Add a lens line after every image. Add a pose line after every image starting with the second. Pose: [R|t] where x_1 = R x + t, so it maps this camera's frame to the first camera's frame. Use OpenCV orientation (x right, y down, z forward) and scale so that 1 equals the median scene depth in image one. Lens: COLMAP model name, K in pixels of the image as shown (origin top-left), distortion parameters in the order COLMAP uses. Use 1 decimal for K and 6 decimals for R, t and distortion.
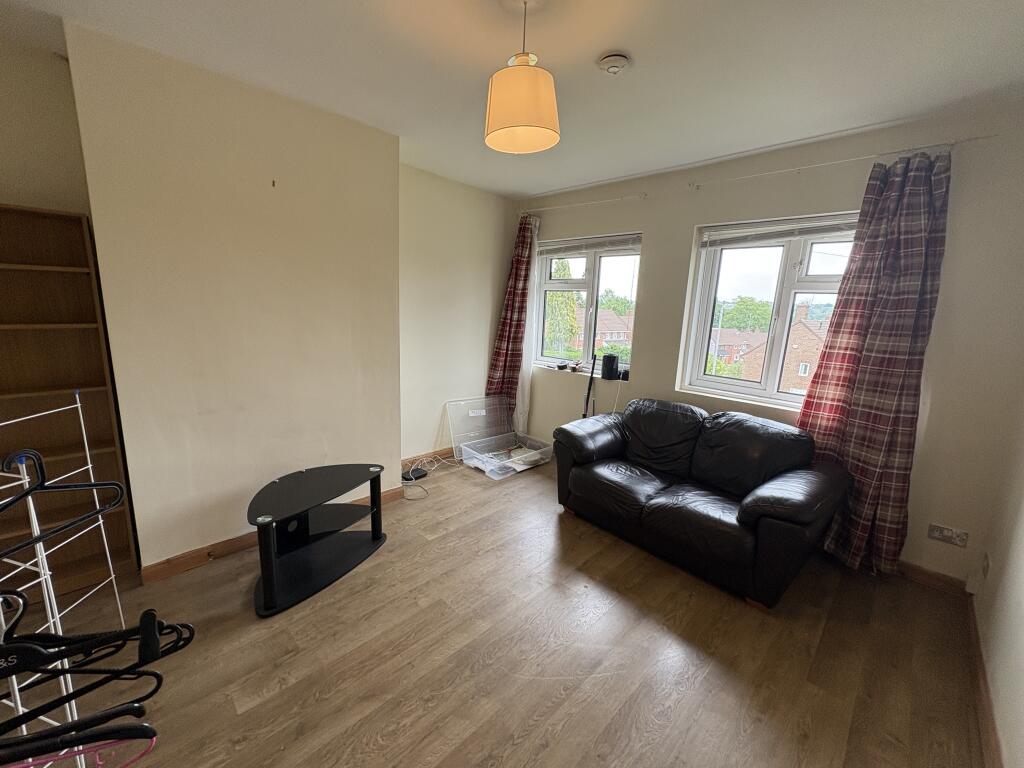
lens RADIAL K [[410.1, 0, 513.8], [0, 410.1, 383.3], [0, 0, 1]] dist [0.001459, -0.000034]
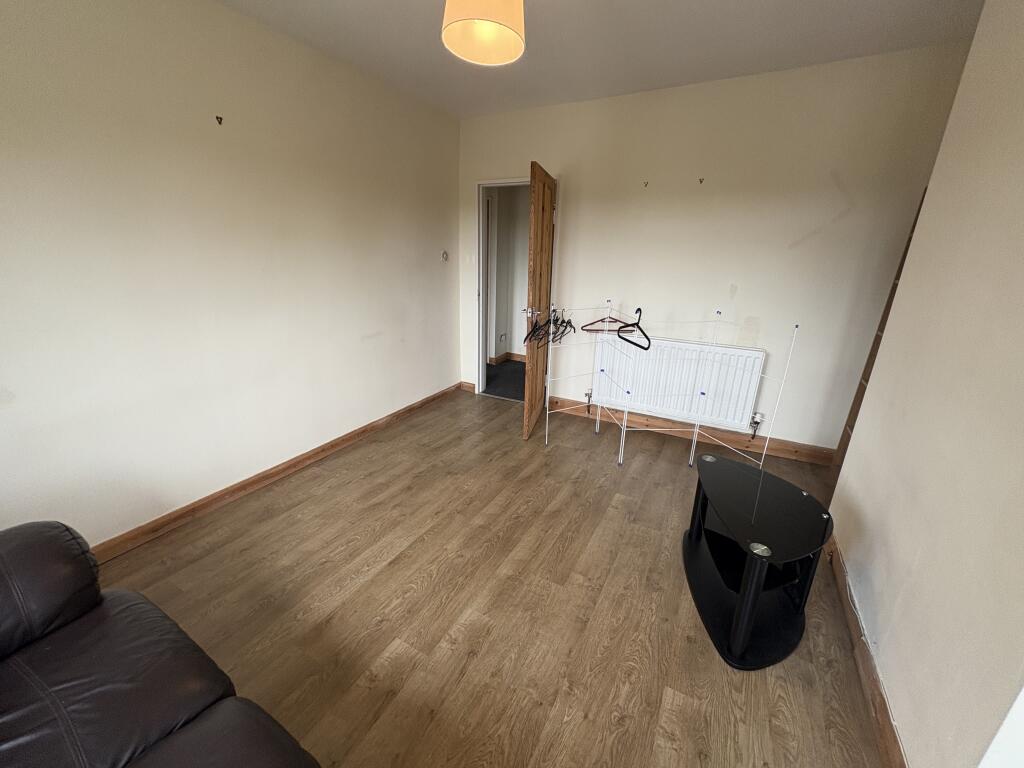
lens RADIAL K [[410.1, 0, 511.0], [0, 410.1, 382.2], [0, 0, 1]] dist [0.001459, -0.000034]
pose [[-0.956239, 0.024788, -0.291535, 0.213484], [-0.118702, 0.877854, 0.463984, -0.308087], [0.267426, 0.478286, -0.836496, 1.805260]]
